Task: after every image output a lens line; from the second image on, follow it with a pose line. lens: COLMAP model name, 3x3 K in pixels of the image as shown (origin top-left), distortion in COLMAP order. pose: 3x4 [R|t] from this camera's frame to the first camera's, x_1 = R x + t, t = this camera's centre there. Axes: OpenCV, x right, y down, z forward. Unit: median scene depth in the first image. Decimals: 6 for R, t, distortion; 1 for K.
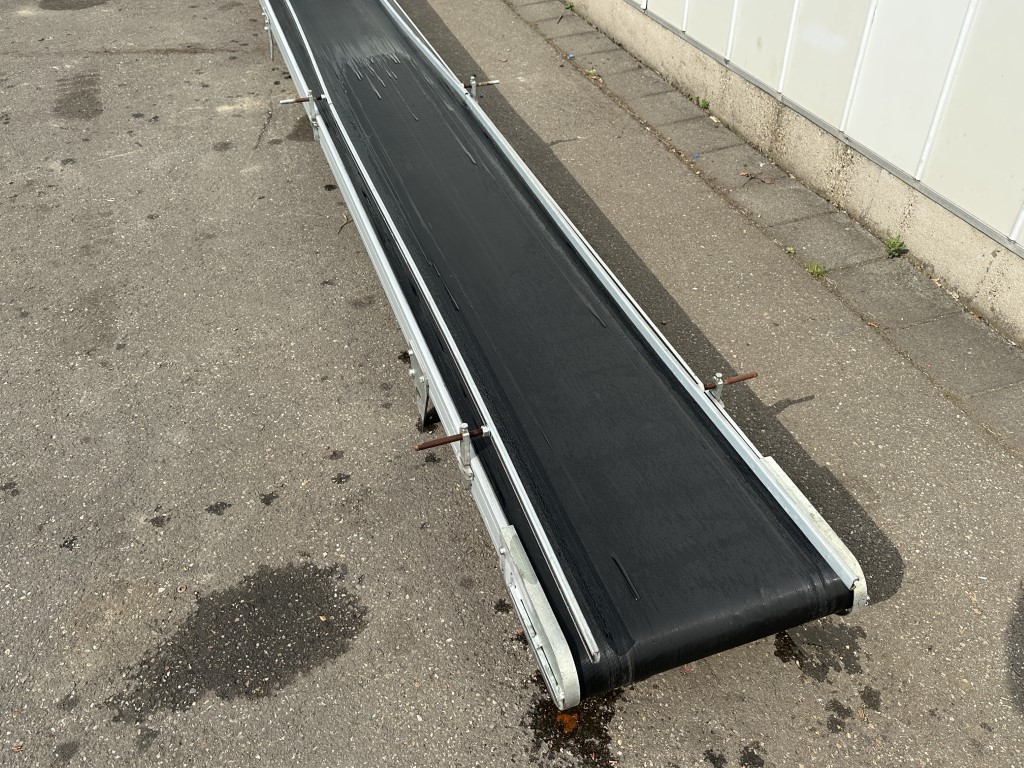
lens RADIAL K [[851.0, 0, 511.9], [0, 851.0, 392.2], [0, 0, 1]] dist [0.056600, -0.071714]
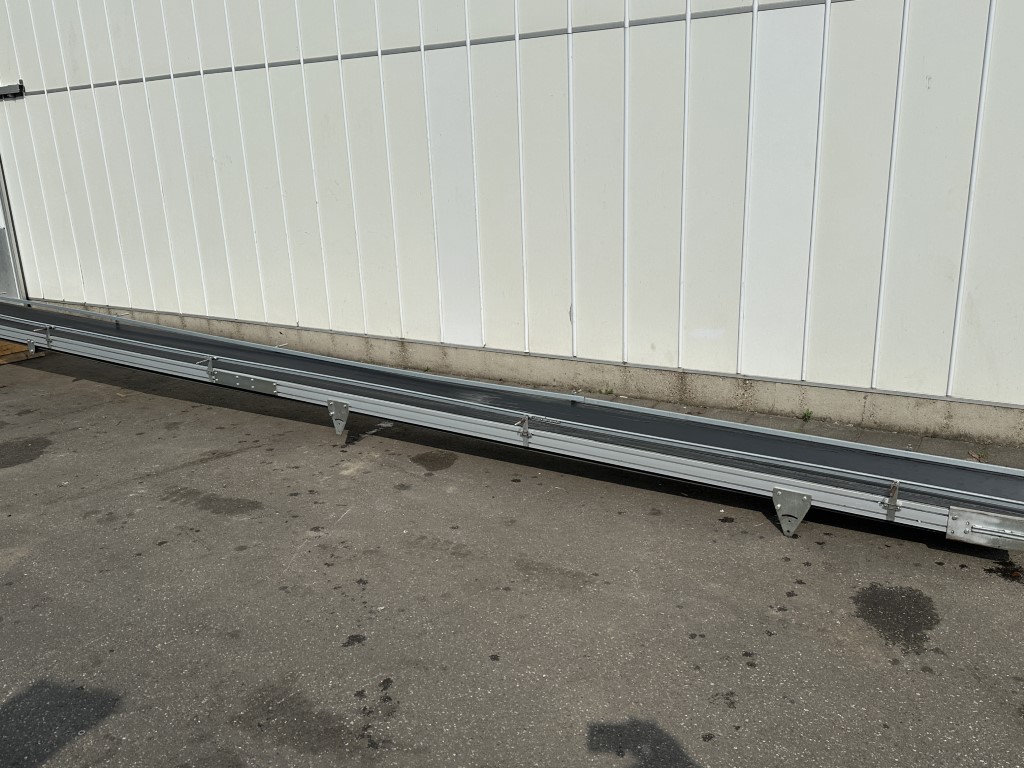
lens RADIAL K [[851.0, 0, 506.4], [0, 851.0, 384.9], [0, 0, 1]] dist [0.056600, -0.071714]
pose [[0.766925, -0.197673, 0.610534, -1.007018], [0.432492, 0.862072, -0.264163, -0.010057], [-0.474106, 0.466644, 0.746637, -0.117680]]
